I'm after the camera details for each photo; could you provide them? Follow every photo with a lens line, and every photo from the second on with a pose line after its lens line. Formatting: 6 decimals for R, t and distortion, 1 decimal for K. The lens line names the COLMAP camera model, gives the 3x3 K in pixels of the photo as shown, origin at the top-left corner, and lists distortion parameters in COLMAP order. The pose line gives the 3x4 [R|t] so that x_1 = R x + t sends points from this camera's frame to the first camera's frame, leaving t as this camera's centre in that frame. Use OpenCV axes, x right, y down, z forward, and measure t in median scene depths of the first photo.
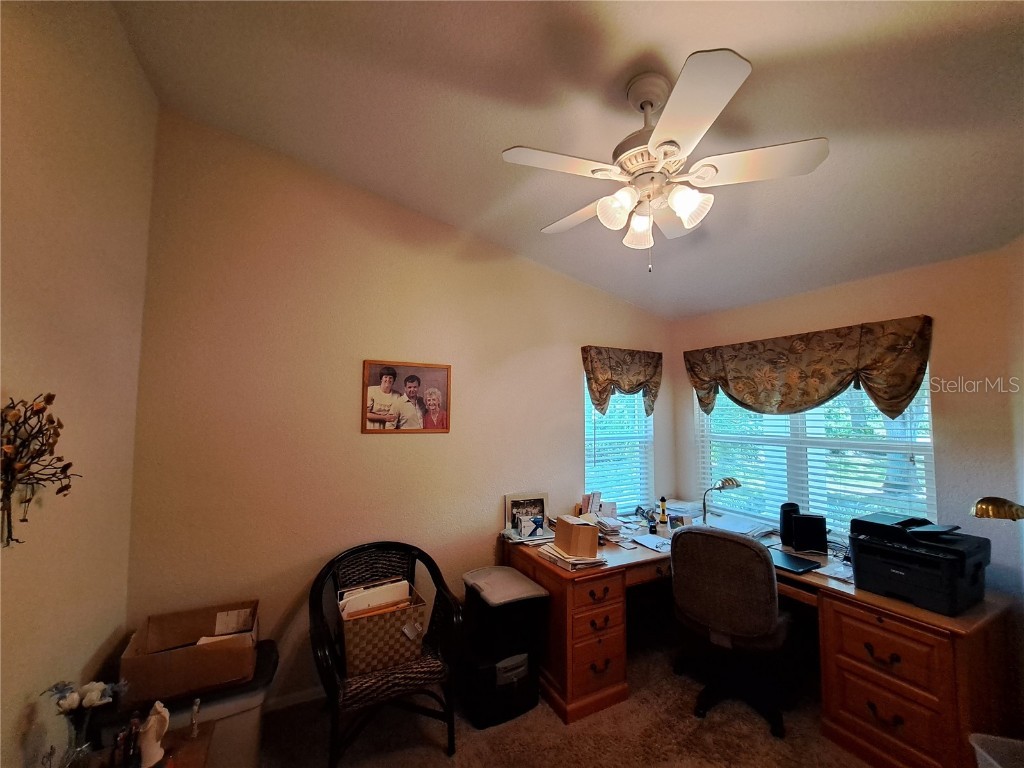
lens RADIAL K [[406.4, 0, 512.0], [0, 406.4, 385.9], [0, 0, 1]] dist [-0.011786, -0.001174]
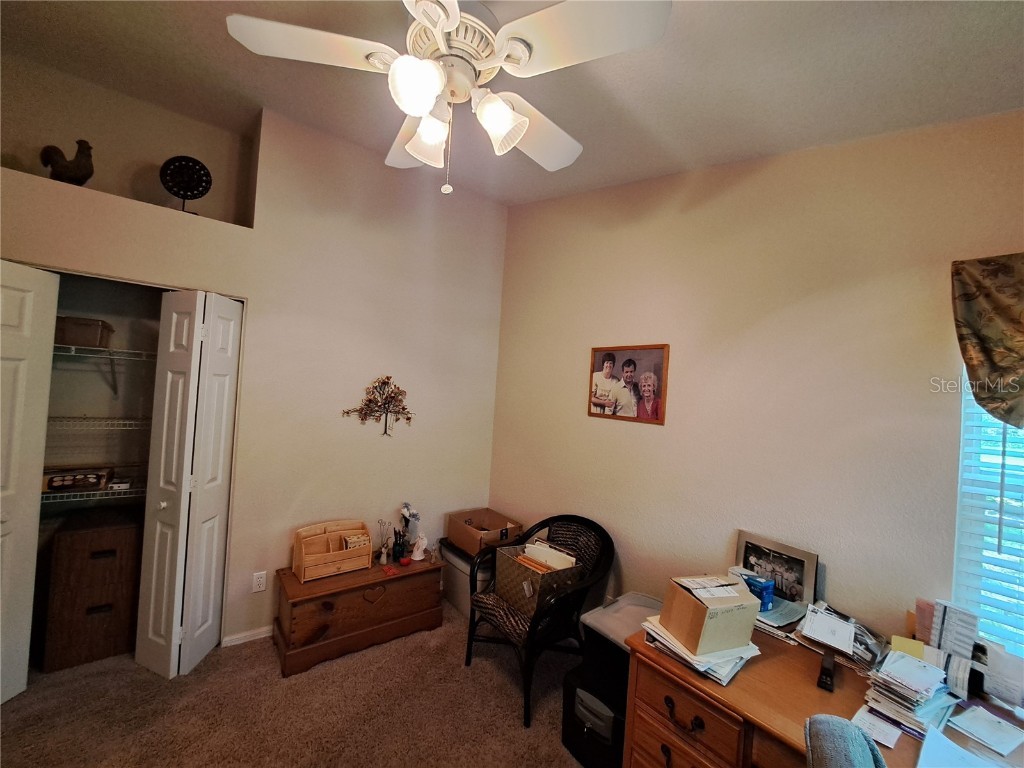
lens RADIAL K [[406.4, 0, 512.0], [0, 406.4, 385.9], [0, 0, 1]] dist [-0.011786, -0.001174]
pose [[0.193670, -0.007226, -0.981040, 0.618449], [0.000294, 0.999973, -0.007308, 0.042082], [0.981067, 0.001127, 0.193667, 0.551322]]
